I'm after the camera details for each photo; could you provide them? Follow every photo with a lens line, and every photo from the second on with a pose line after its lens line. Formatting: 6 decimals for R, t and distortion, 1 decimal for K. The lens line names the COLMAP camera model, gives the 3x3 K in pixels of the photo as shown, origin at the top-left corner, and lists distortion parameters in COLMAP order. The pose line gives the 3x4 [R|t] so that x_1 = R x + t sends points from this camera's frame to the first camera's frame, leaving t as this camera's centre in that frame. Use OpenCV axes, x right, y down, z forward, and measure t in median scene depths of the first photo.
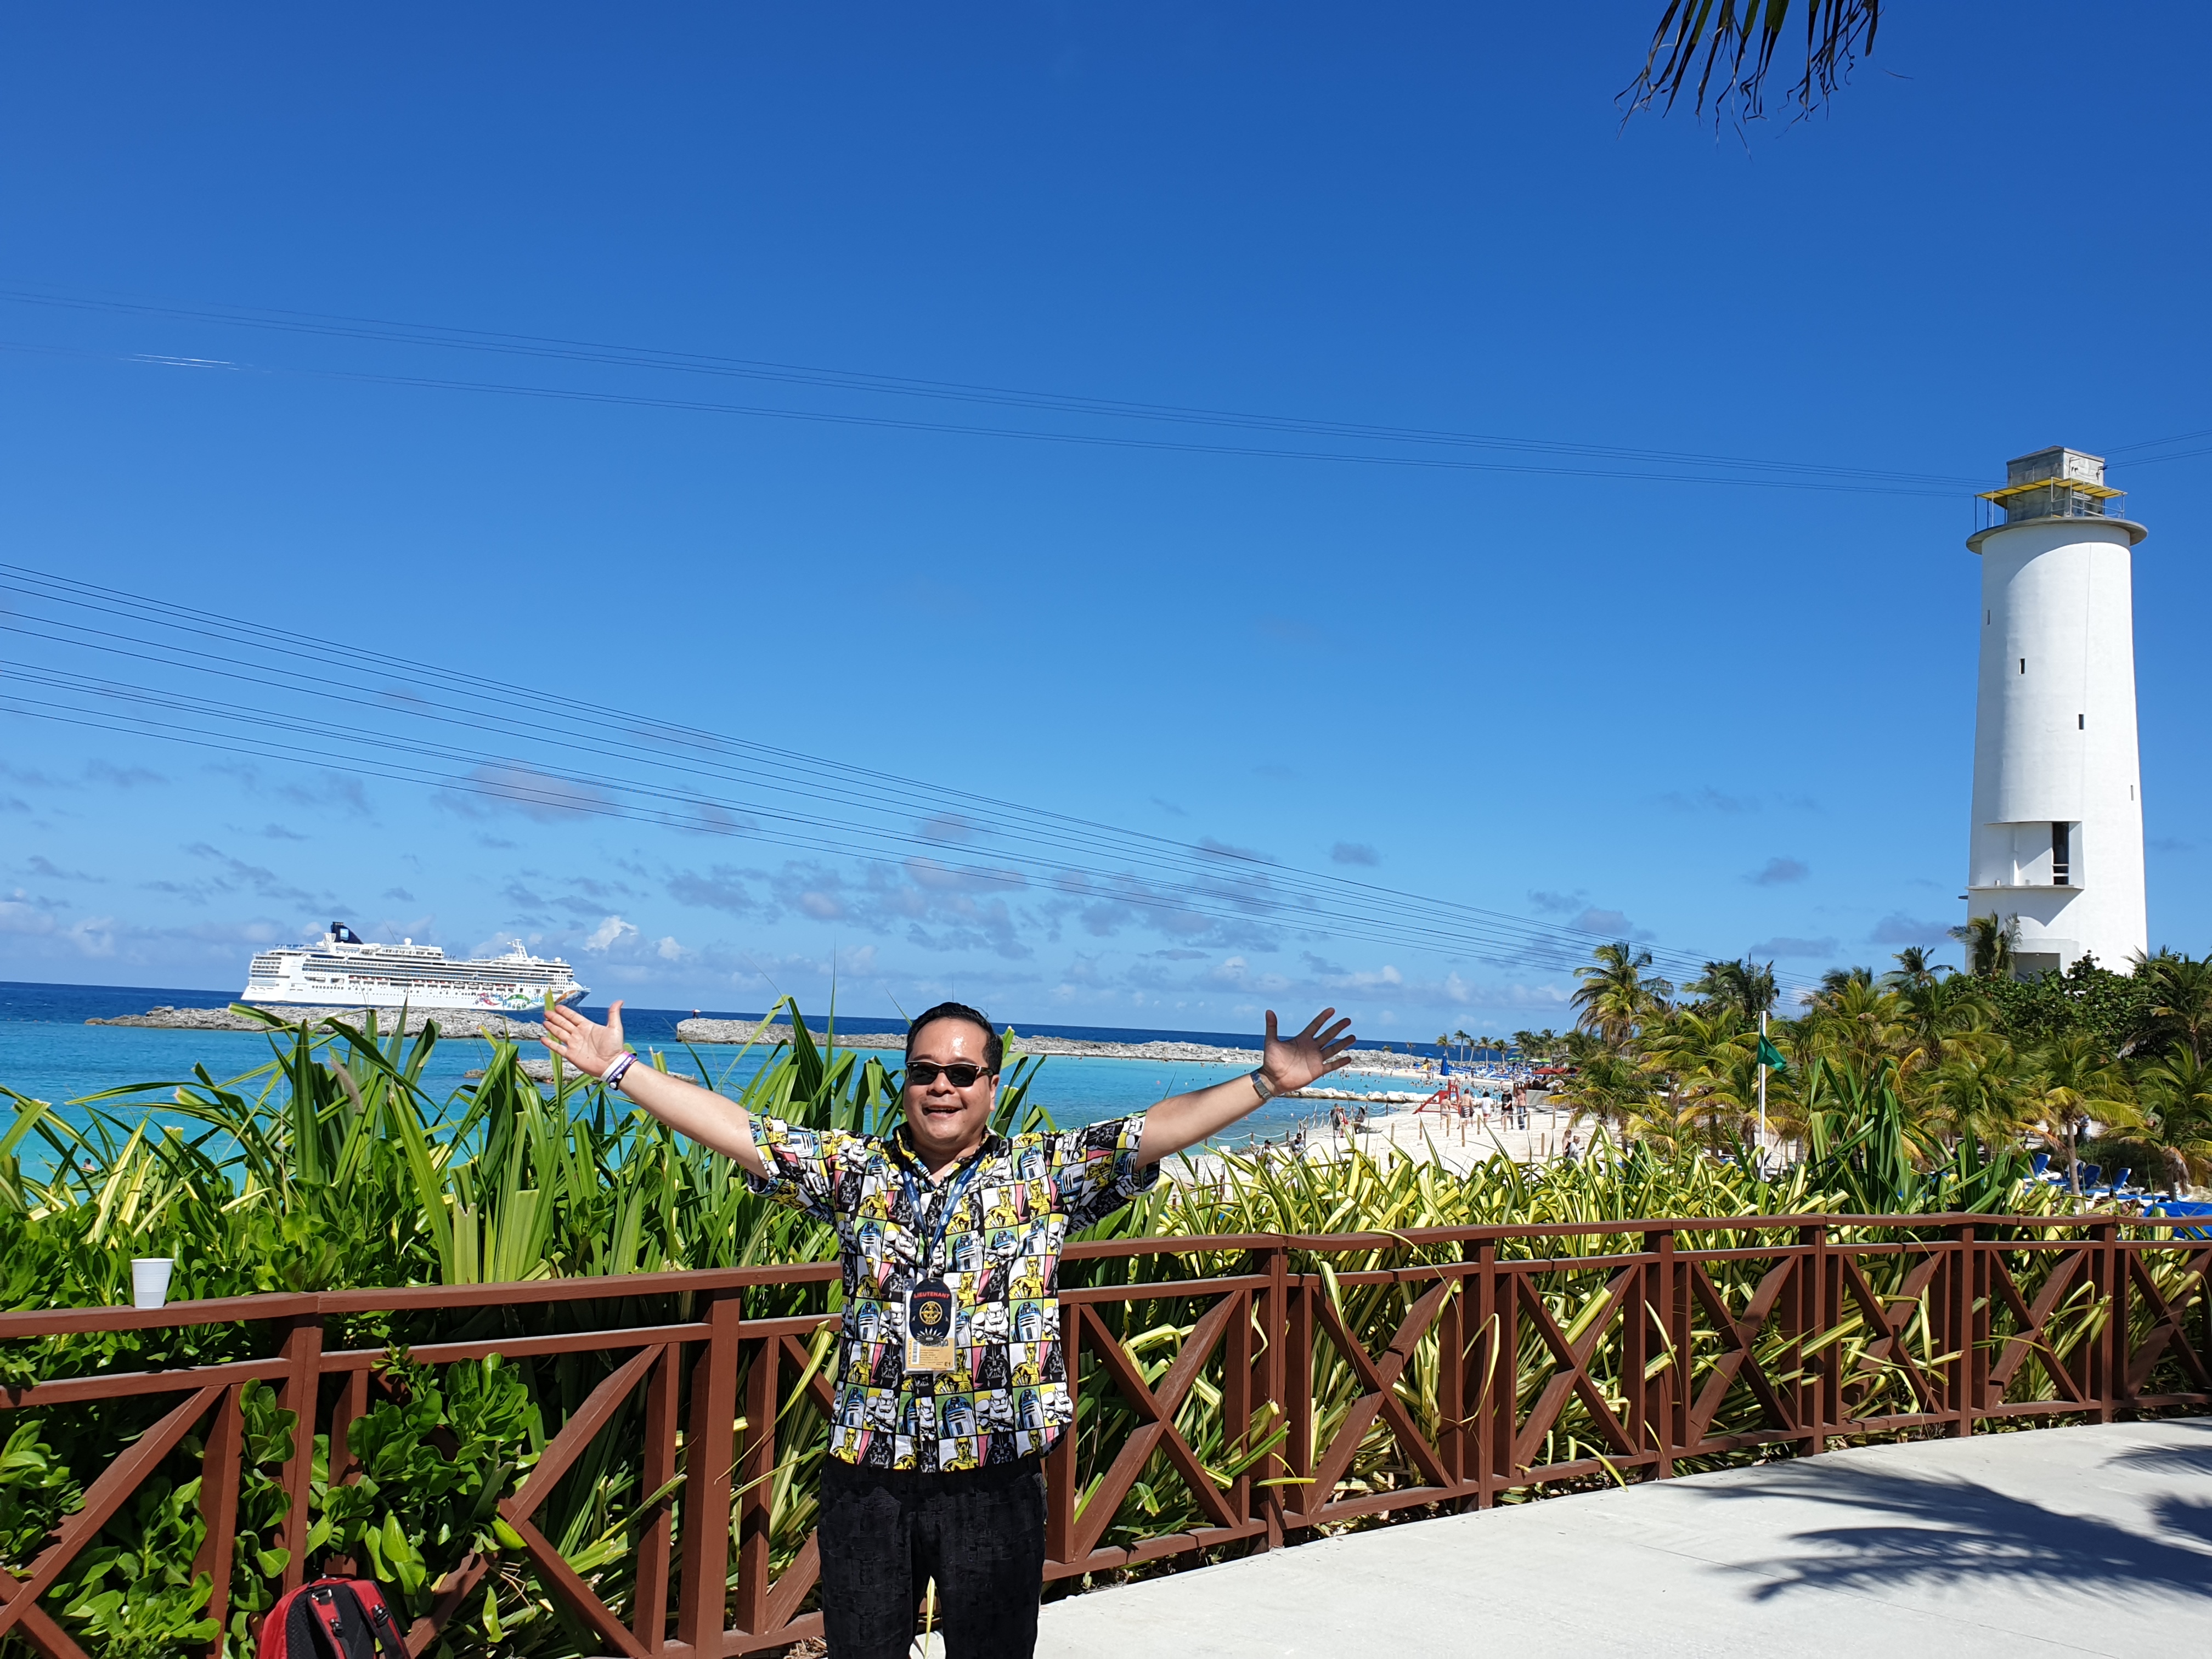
lens RADIAL K [[1871.3, 0, 1113.2], [0, 1871.3, 825.6], [0, 0, 1]] dist [-0.007217, -0.007239]
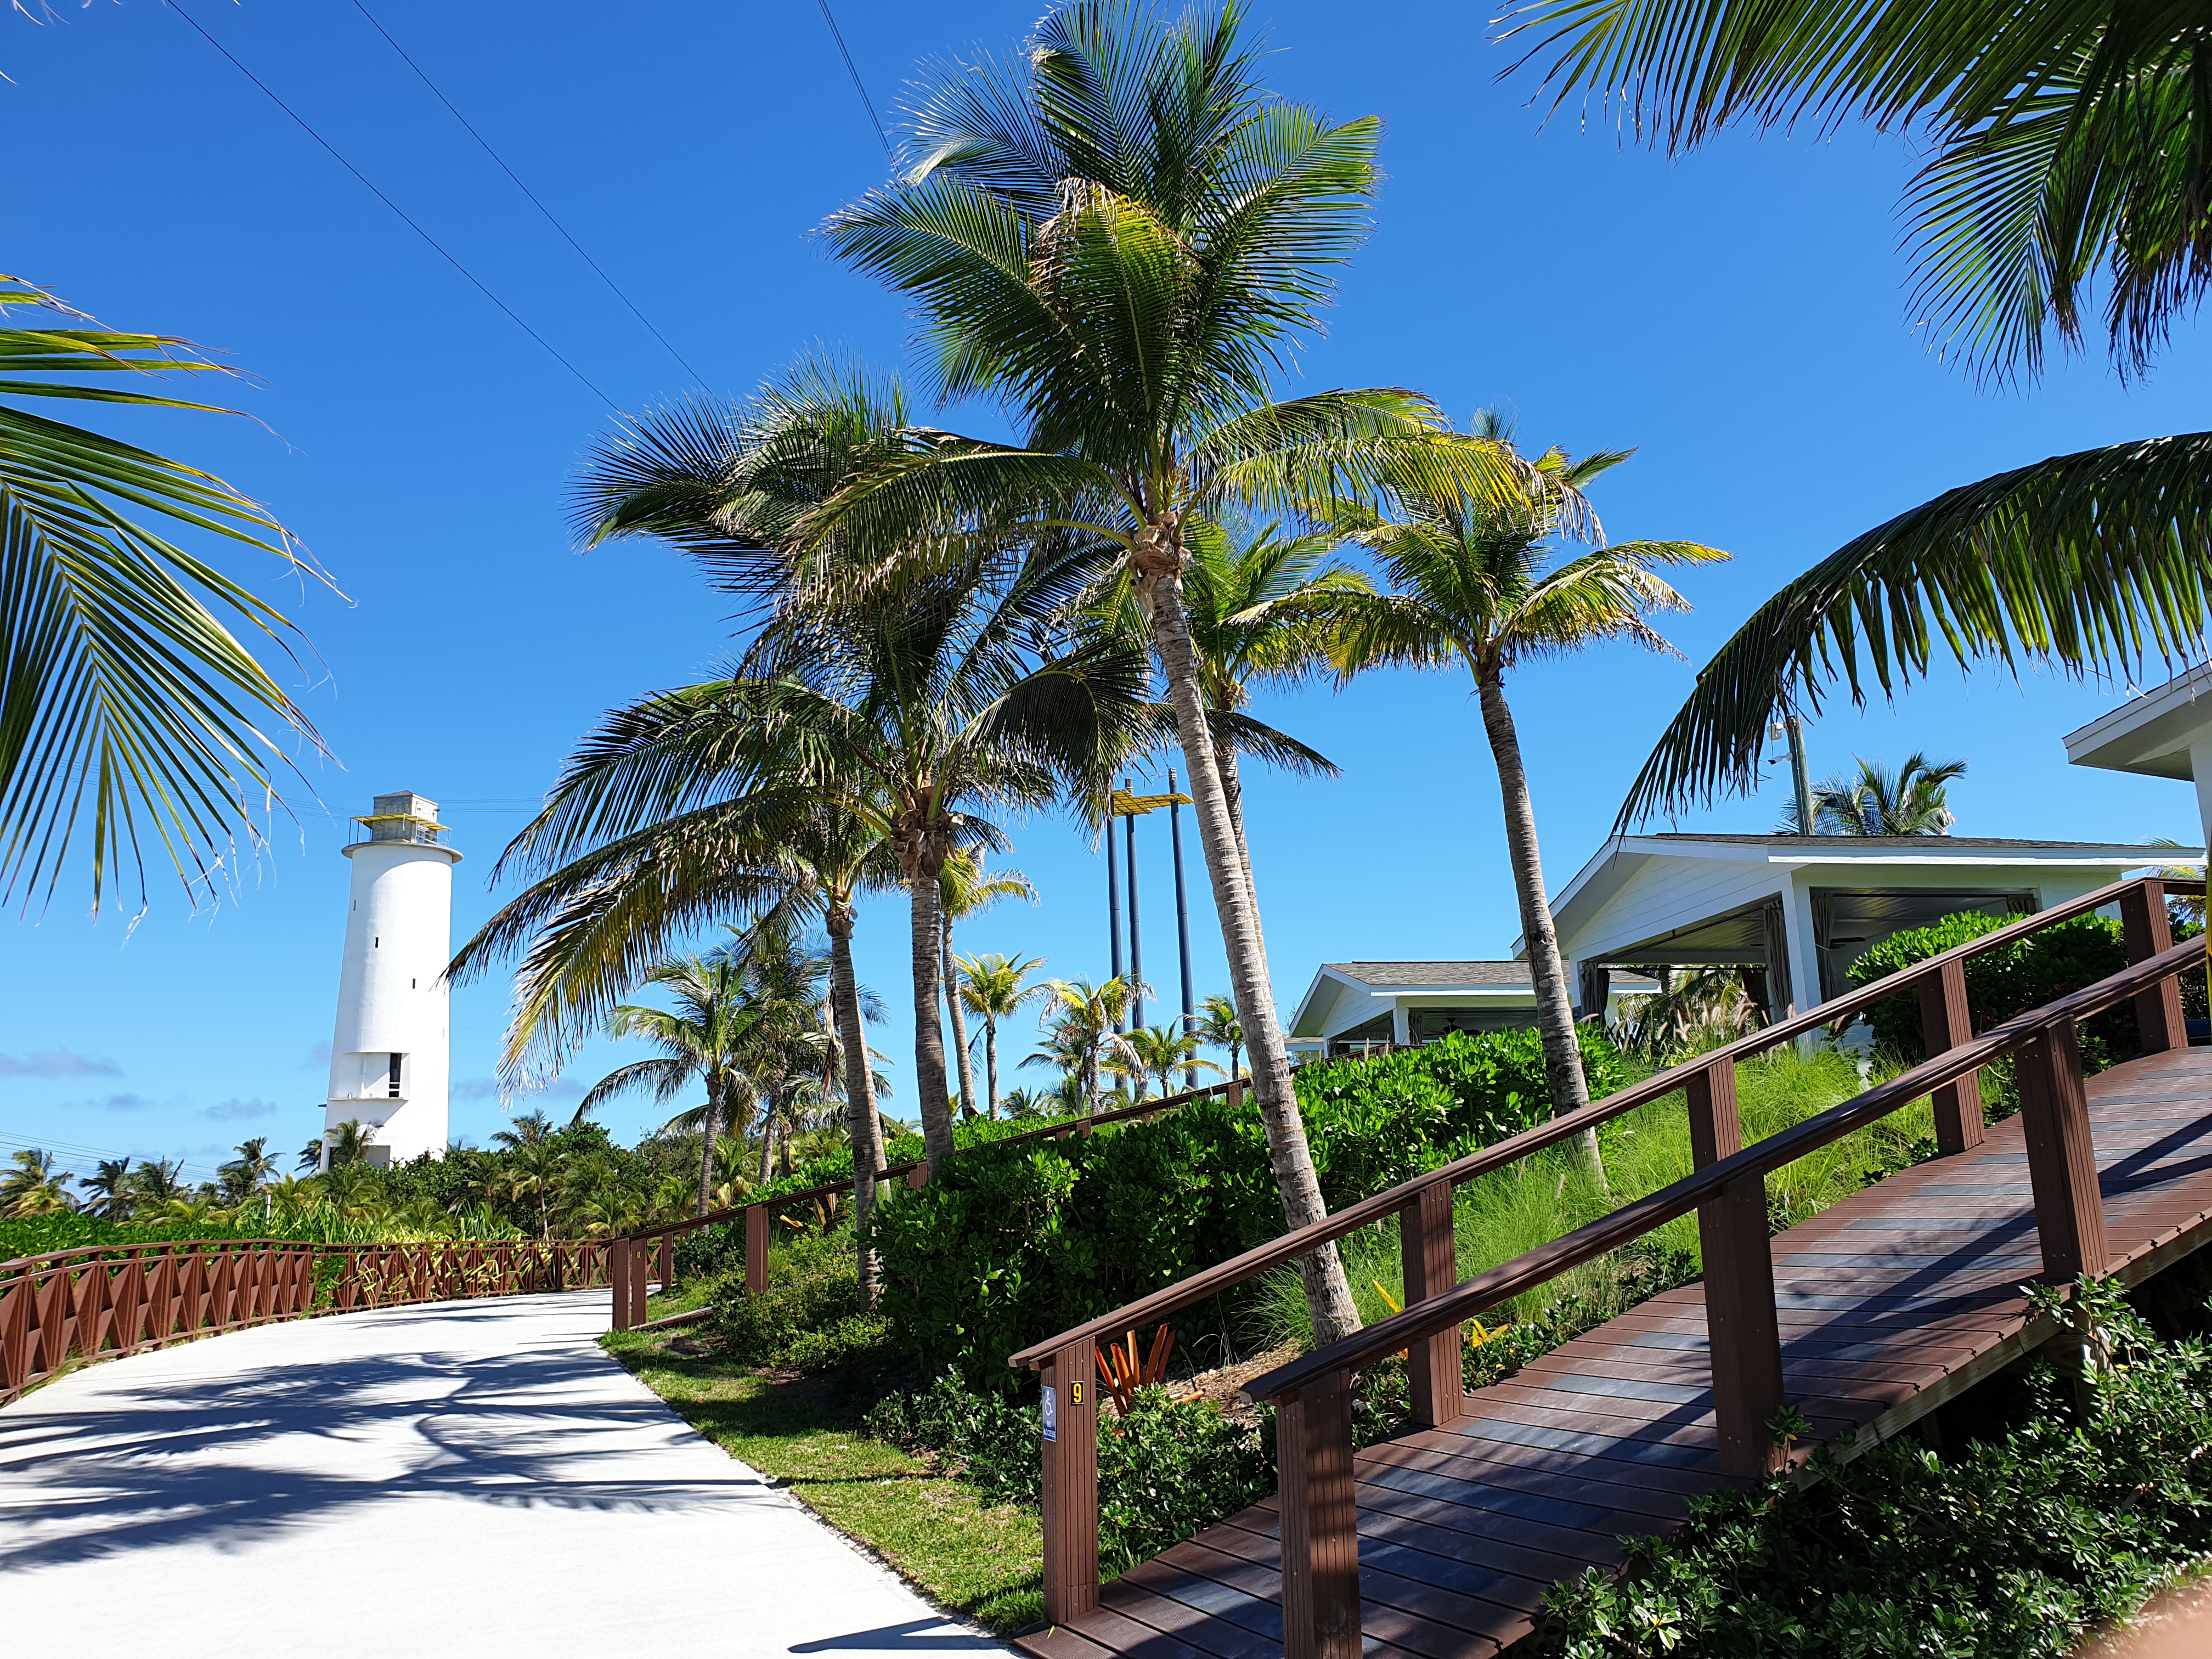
lens RADIAL K [[1871.3, 0, 1109.1], [0, 1871.3, 830.2], [0, 0, 1]] dist [-0.007217, -0.007239]
pose [[0.644157, 0.089486, 0.759641, -0.243195], [-0.019256, 0.994715, -0.100849, -0.037689], [-0.764651, 0.050335, 0.642476, -0.346394]]
